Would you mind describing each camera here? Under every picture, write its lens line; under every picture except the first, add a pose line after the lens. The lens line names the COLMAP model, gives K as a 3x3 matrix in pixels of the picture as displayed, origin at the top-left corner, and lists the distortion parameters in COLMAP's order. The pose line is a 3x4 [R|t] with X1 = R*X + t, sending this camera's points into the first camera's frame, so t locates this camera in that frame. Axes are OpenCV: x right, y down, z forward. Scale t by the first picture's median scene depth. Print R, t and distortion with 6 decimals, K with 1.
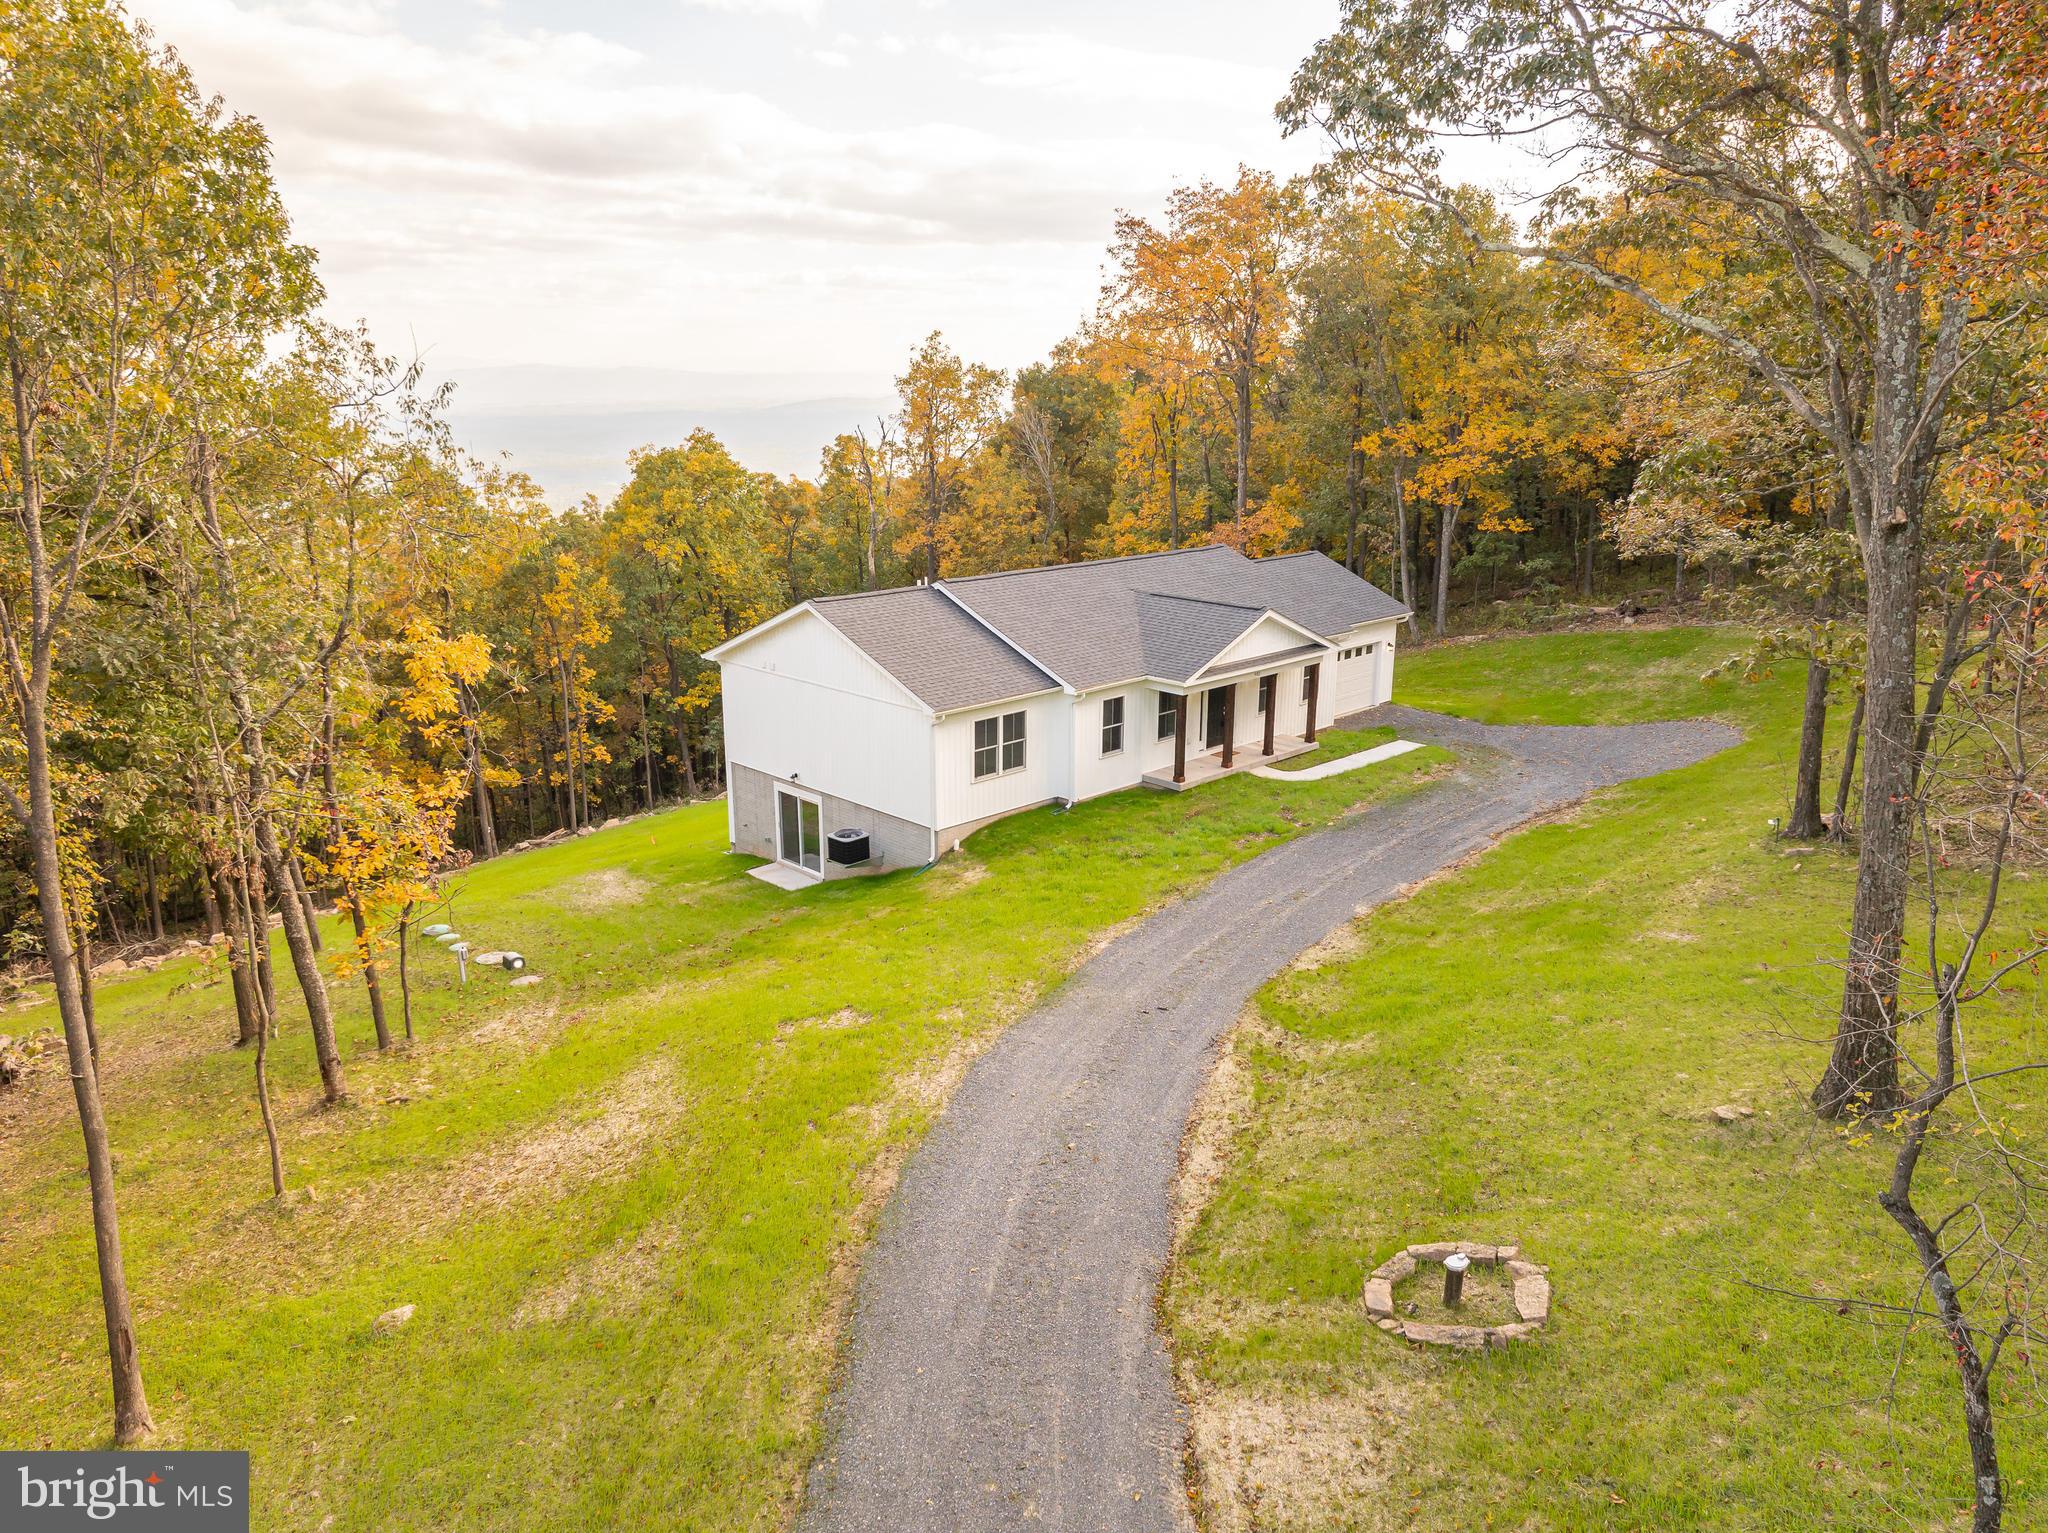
lens RADIAL K [[1446.5, 0, 1024.0], [0, 1446.5, 766.5], [0, 0, 1]] dist [-0.002636, -0.001237]
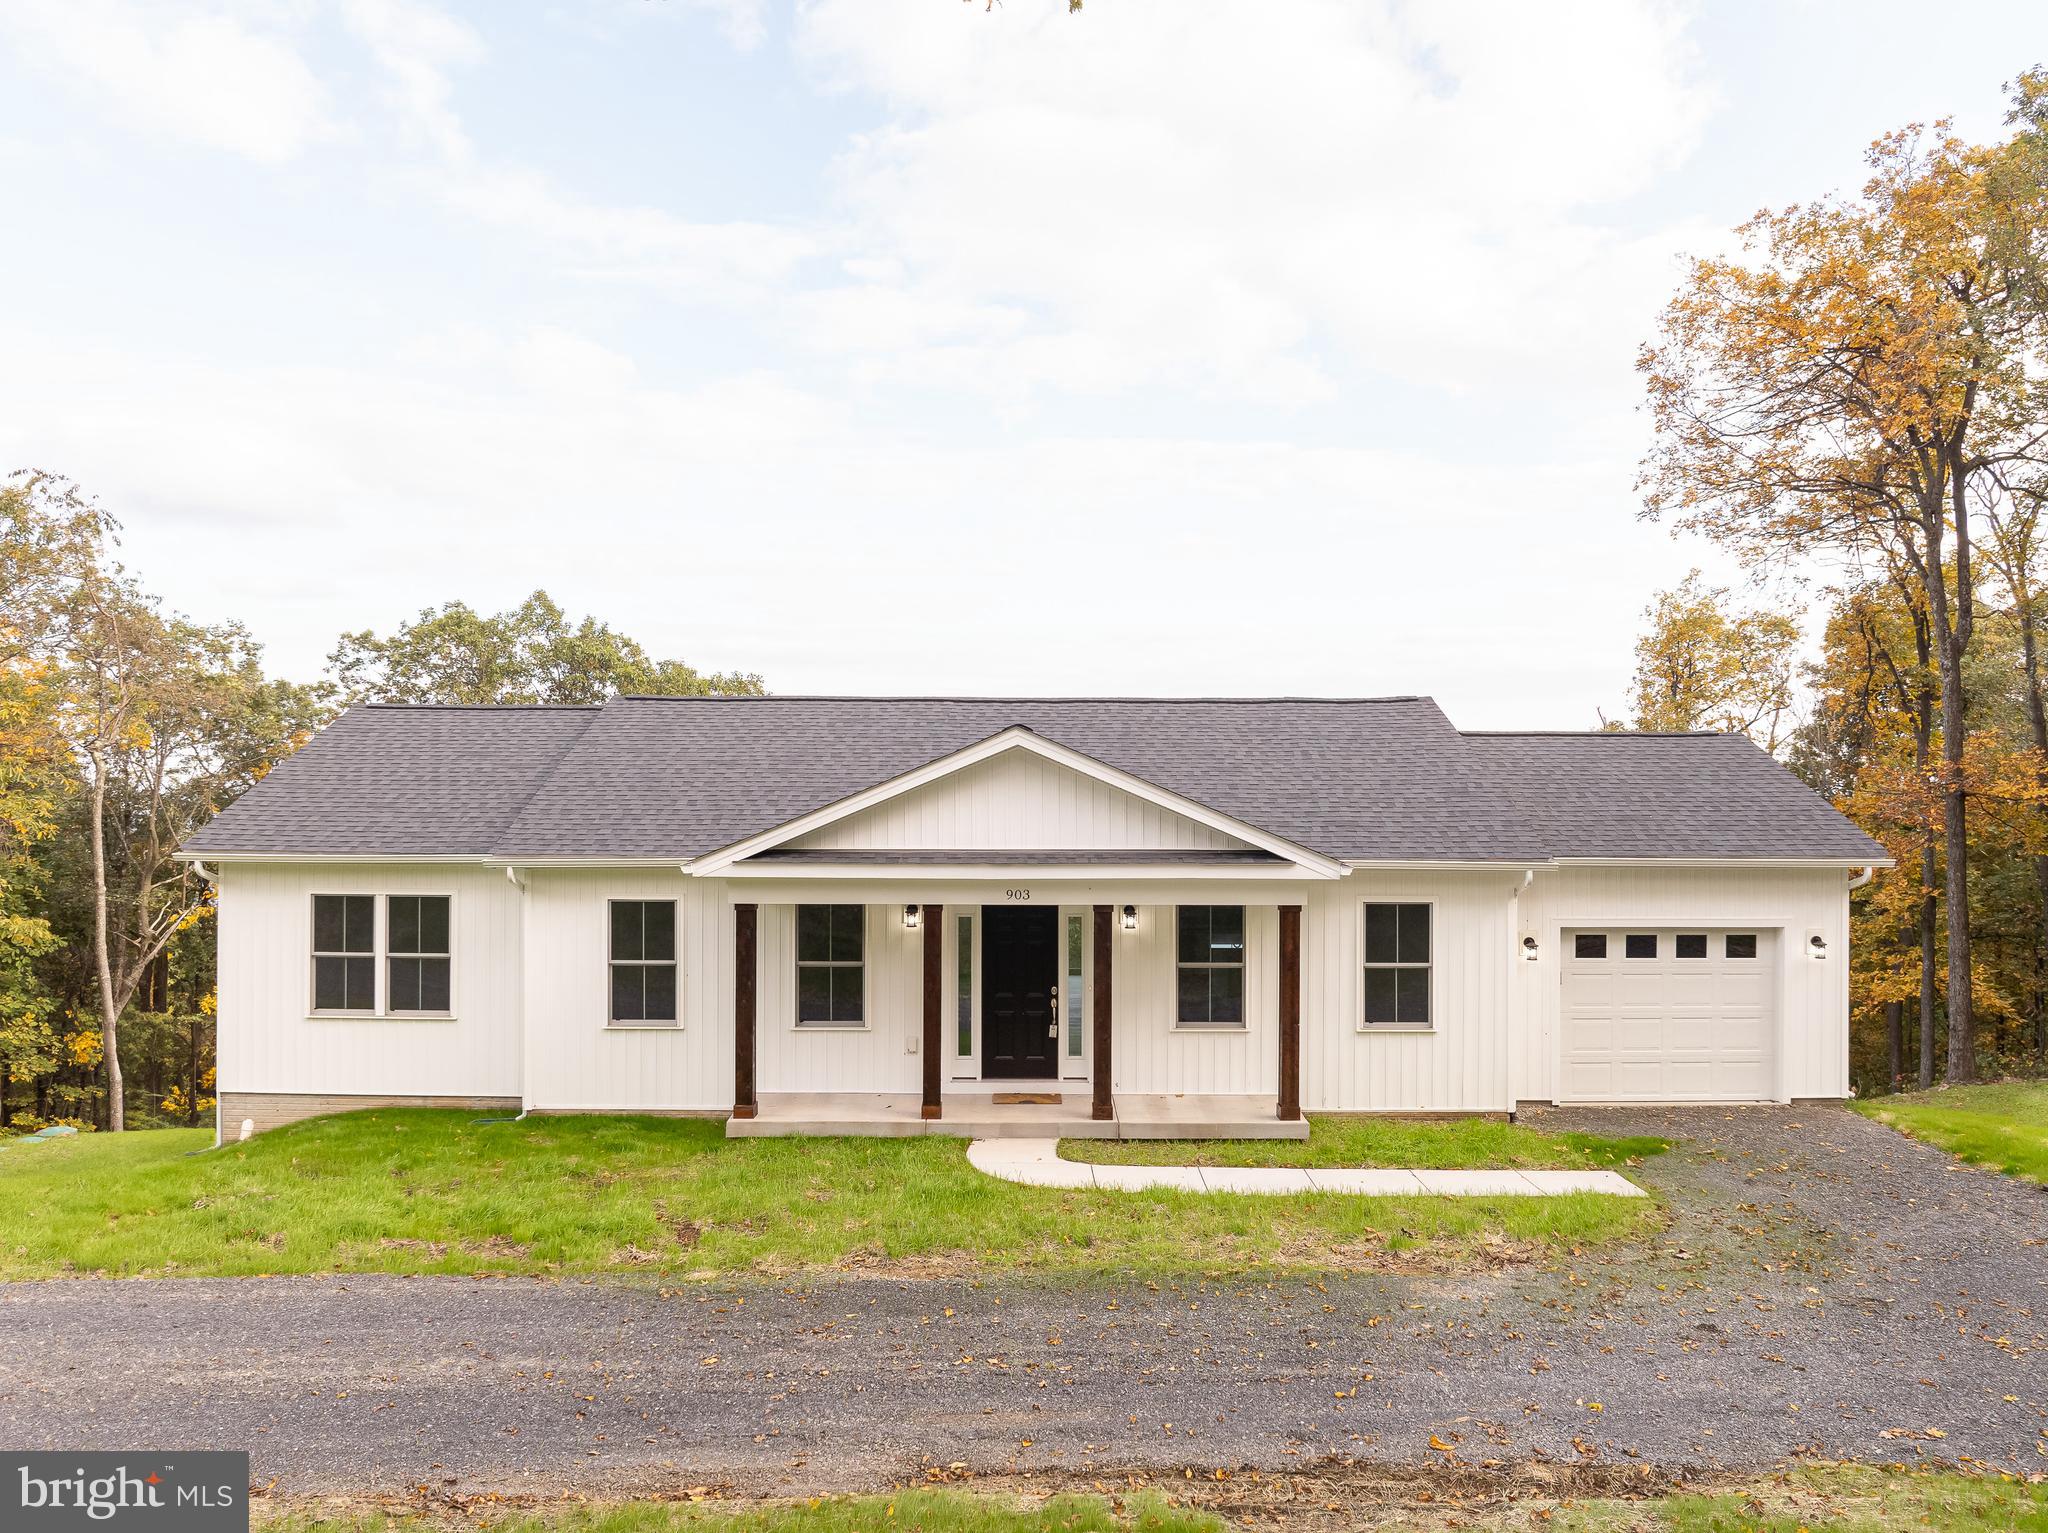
lens RADIAL K [[1446.5, 0, 1024.0], [0, 1446.5, 766.5], [0, 0, 1]] dist [-0.002636, -0.001237]
pose [[0.716637, 0.000365, -0.697446, 0.466777], [-0.188813, 0.962759, -0.193505, -0.021764], [0.671402, 0.270360, 0.690018, 0.748575]]
